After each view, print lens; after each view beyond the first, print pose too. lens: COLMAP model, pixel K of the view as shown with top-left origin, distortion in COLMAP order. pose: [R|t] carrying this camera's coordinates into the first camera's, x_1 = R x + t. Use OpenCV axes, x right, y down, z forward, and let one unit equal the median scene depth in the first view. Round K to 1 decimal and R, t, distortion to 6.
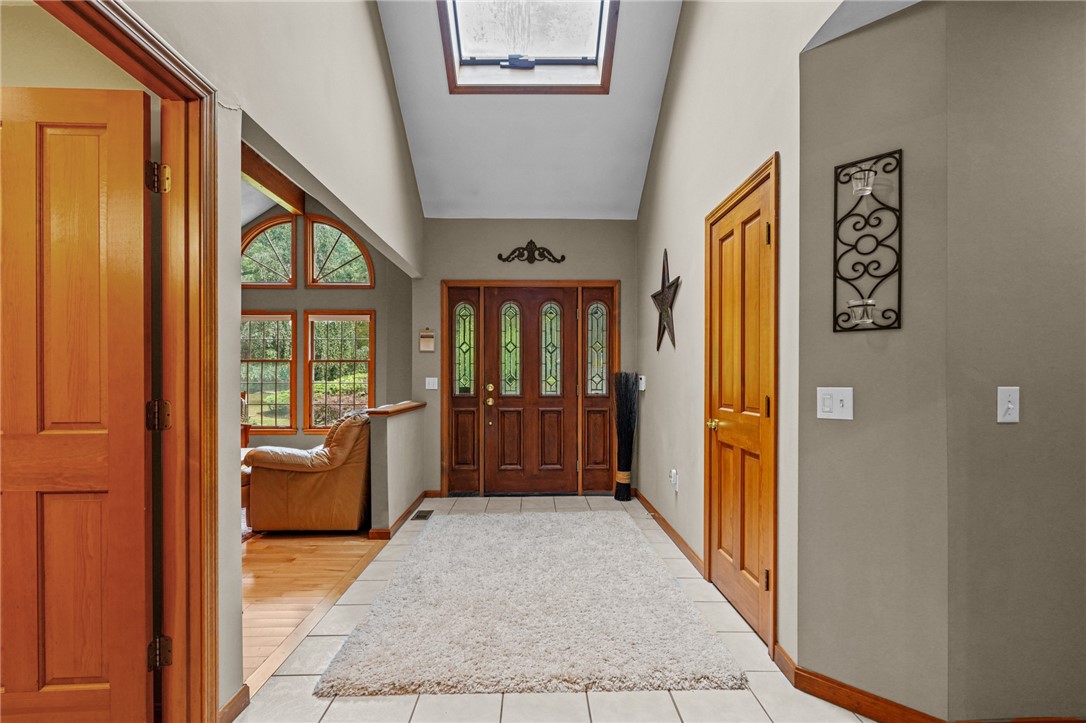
lens RADIAL K [[492.6, 0, 534.4], [0, 492.6, 377.1], [0, 0, 1]] dist [-0.003229, -0.000115]
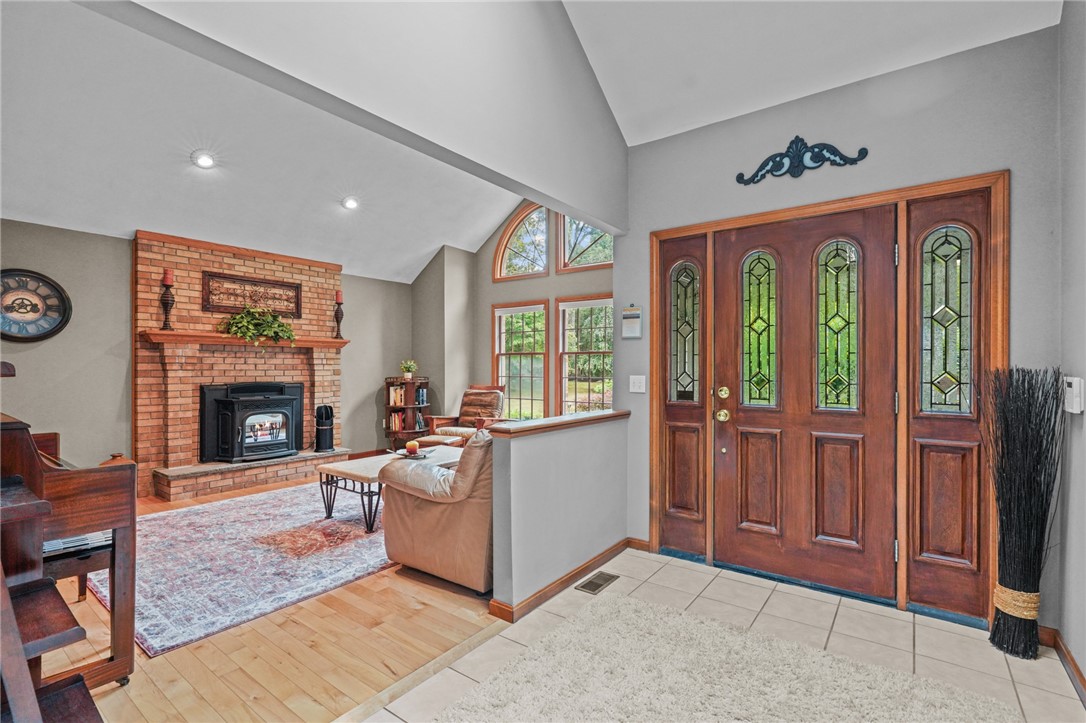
lens RADIAL K [[492.6, 0, 542.9], [0, 492.6, 366.9], [0, 0, 1]] dist [-0.003229, -0.000115]
pose [[0.798935, 0.000608, -0.601417, 0.101339], [-0.000490, 1.000000, 0.000360, -0.011327], [0.601417, 0.000007, 0.798935, 0.367772]]
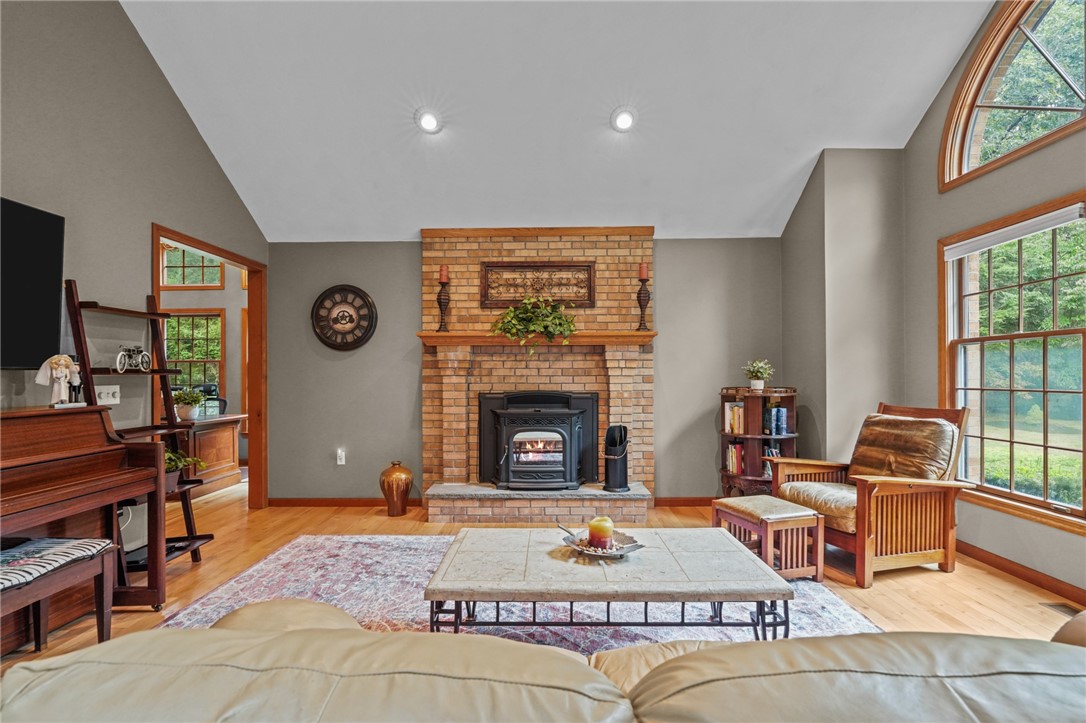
lens RADIAL K [[492.6, 0, 545.7], [0, 492.6, 376.5], [0, 0, 1]] dist [-0.003229, -0.000115]
pose [[-0.015331, -0.001508, -0.999881, -0.194808], [0.004277, 0.999990, -0.001573, -0.000370], [0.999873, -0.004301, -0.015325, 0.907186]]
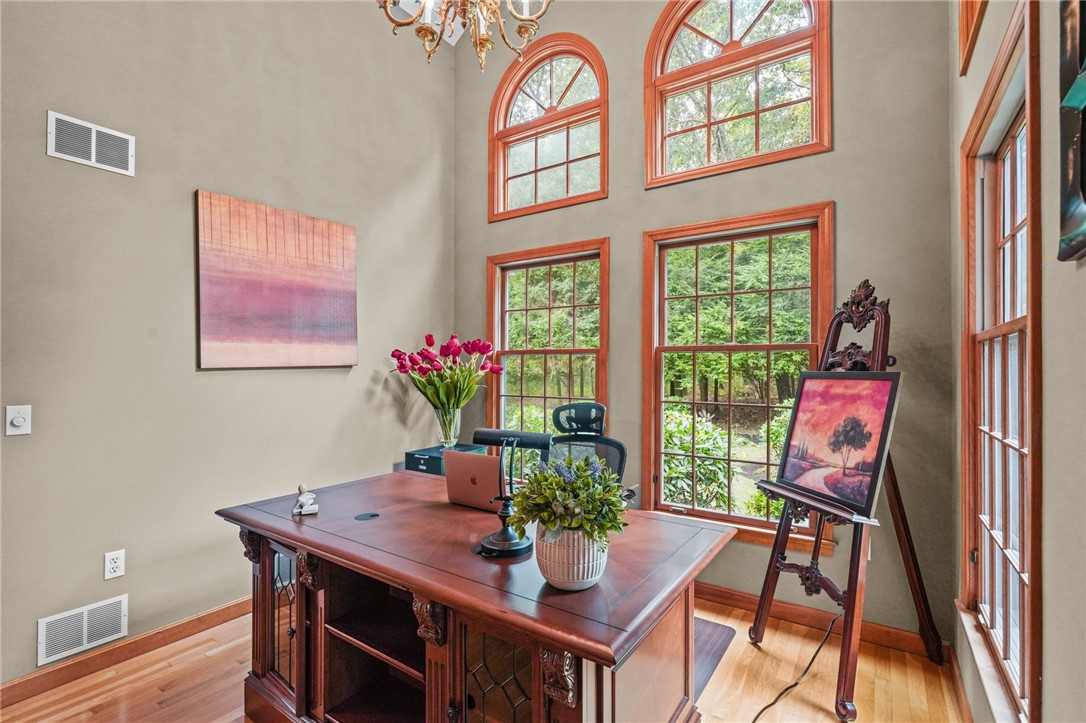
lens RADIAL K [[492.6, 0, 542.0], [0, 492.6, 365.3], [0, 0, 1]] dist [-0.003229, -0.000115]
pose [[-0.572410, -0.007005, -0.819938, -0.995490], [-0.007748, 0.999965, -0.003134, -0.028489], [0.819931, 0.004559, -0.572444, 0.276017]]
